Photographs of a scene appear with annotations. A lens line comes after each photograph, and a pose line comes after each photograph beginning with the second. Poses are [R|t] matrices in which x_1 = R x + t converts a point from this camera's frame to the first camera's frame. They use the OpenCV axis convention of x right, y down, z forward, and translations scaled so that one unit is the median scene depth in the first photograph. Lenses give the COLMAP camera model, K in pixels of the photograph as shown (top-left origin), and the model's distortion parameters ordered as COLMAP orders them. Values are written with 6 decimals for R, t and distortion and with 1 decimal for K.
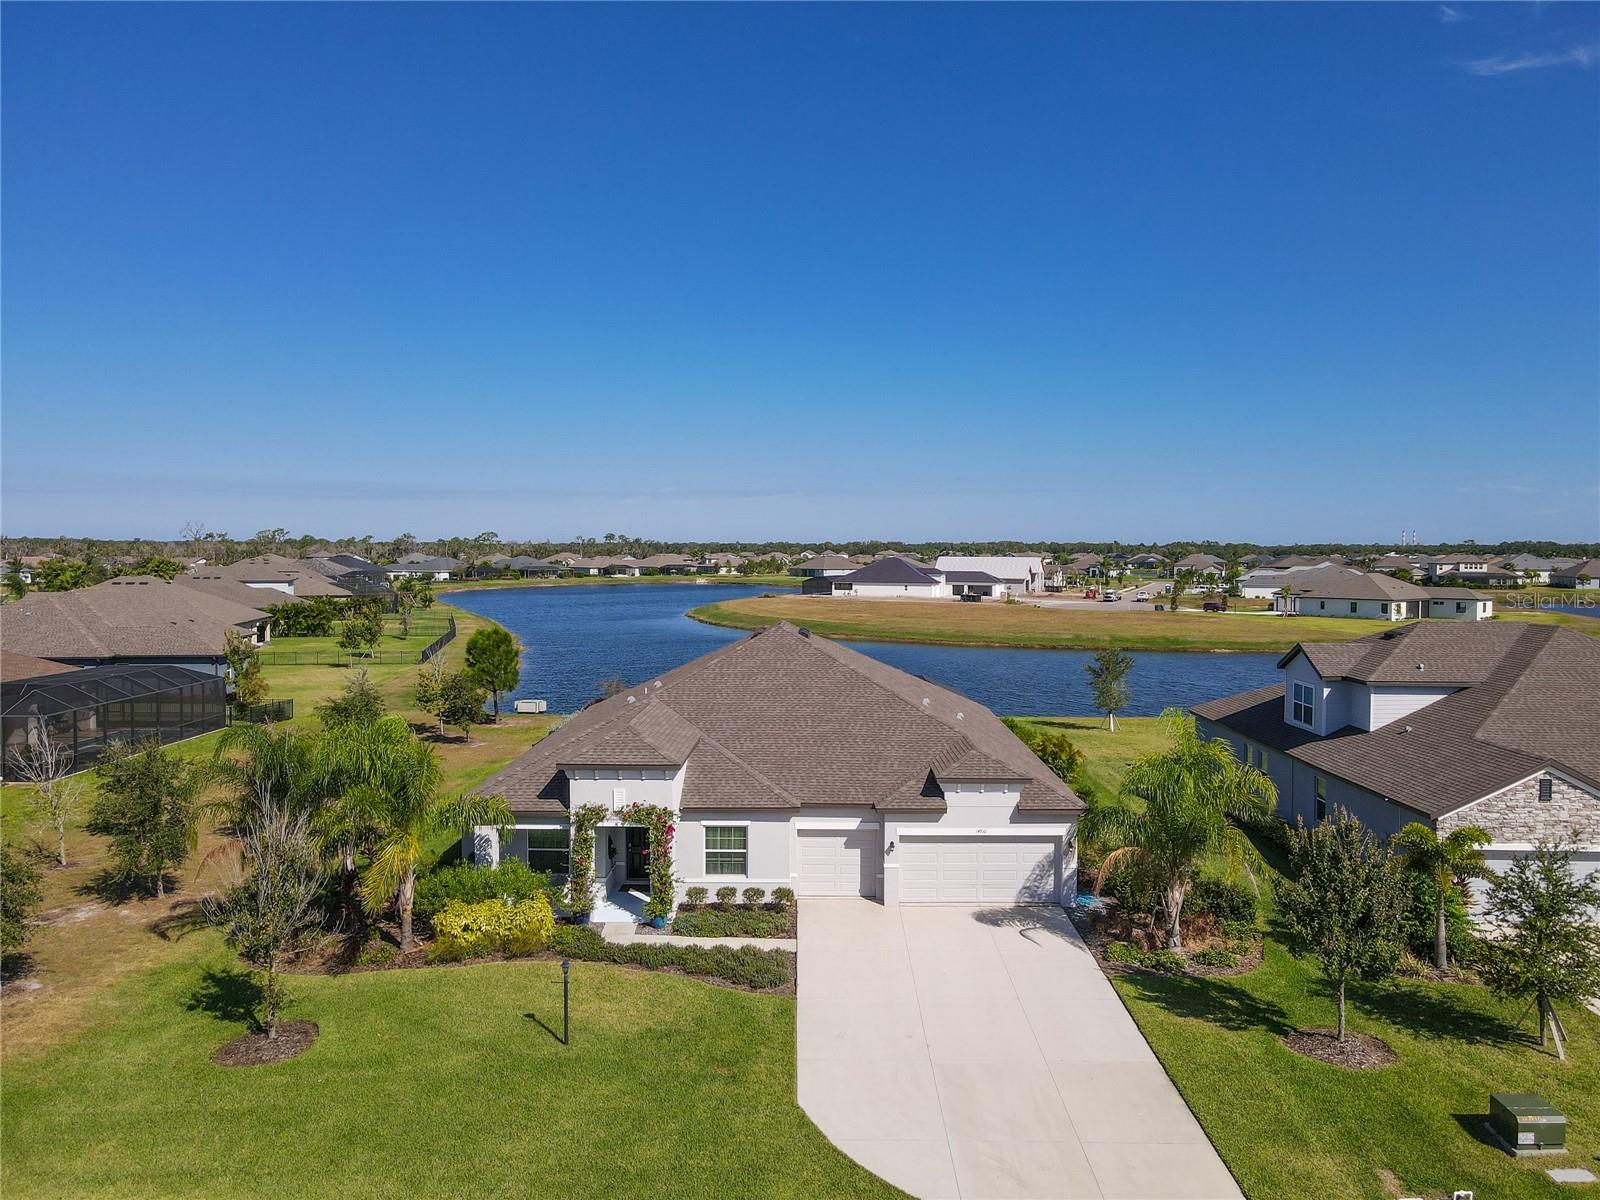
lens RADIAL K [[1192.0, 0, 813.7], [0, 1192.0, 593.5], [0, 0, 1]] dist [0.024482, 0.003507]
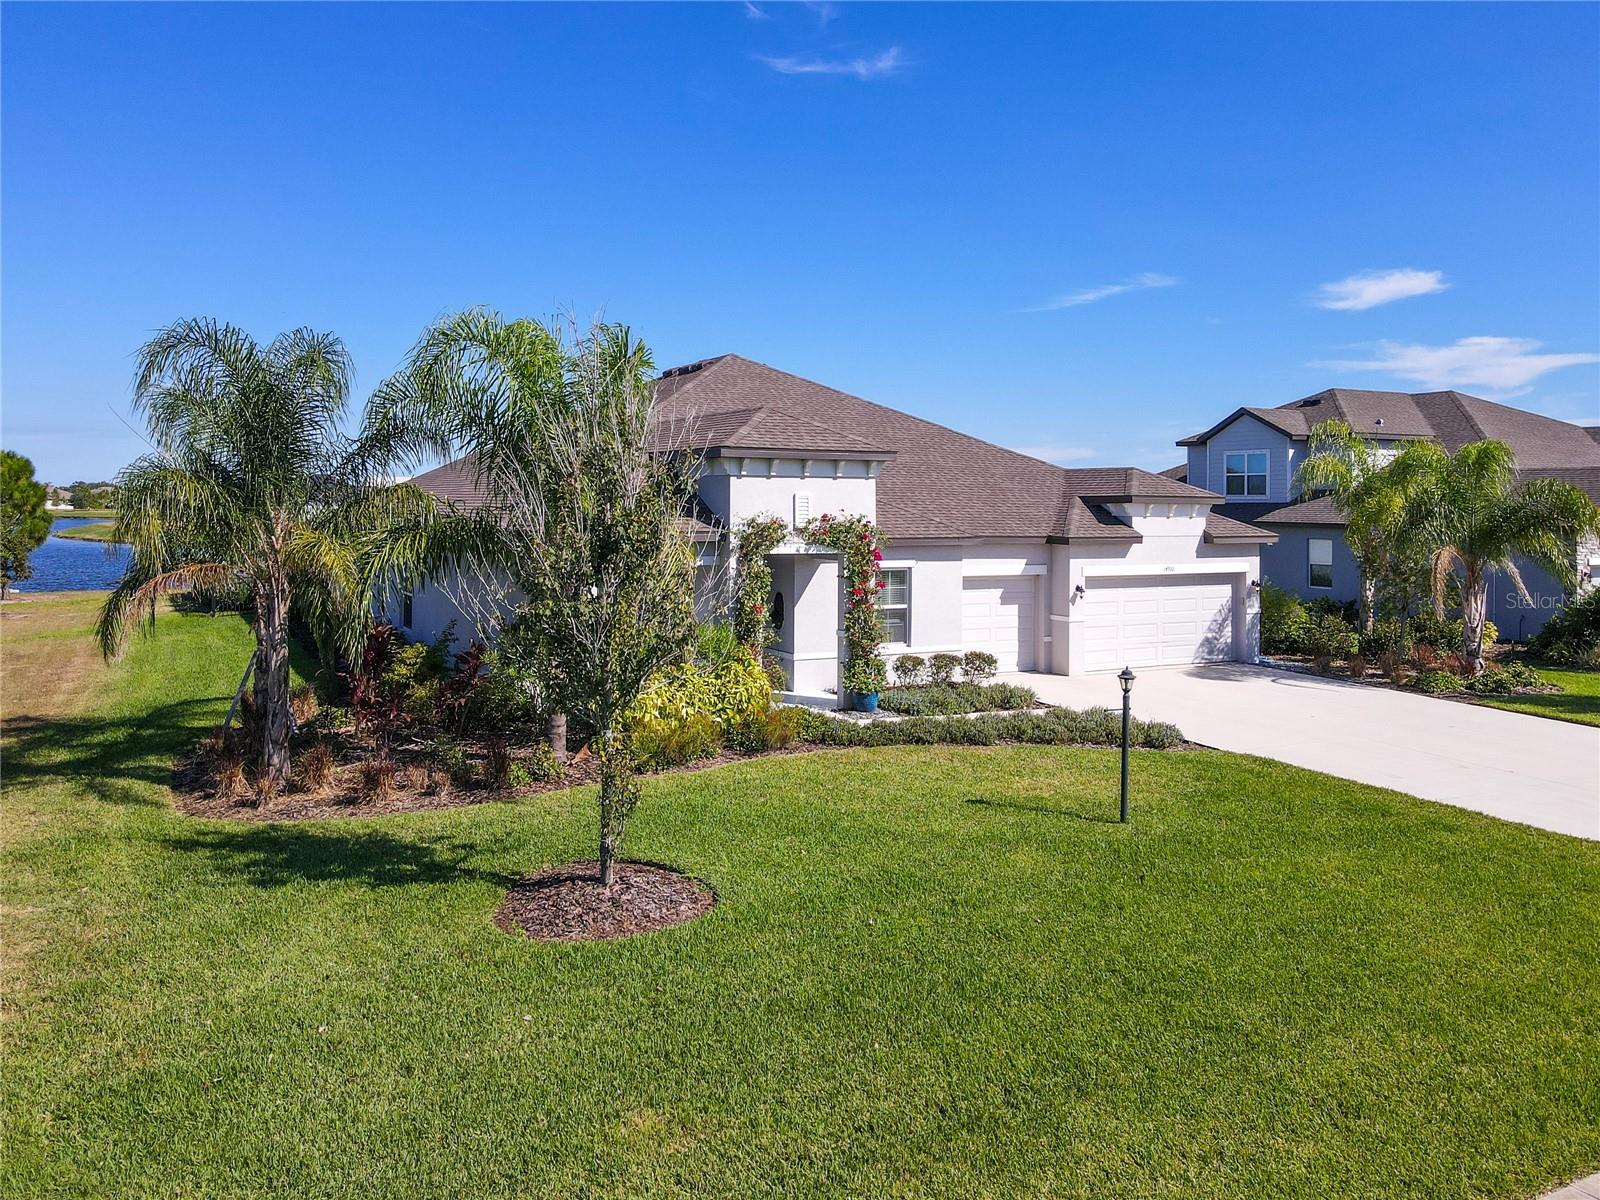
lens RADIAL K [[1256.1, 0, 765.3], [0, 1256.1, 503.8], [0, 0, 1]] dist [0.032680, 0.007241]
pose [[0.887430, 0.002240, 0.460938, -0.455554], [0.015160, 0.999305, -0.034042, 0.181373], [-0.460694, 0.037198, 0.886779, 0.407116]]
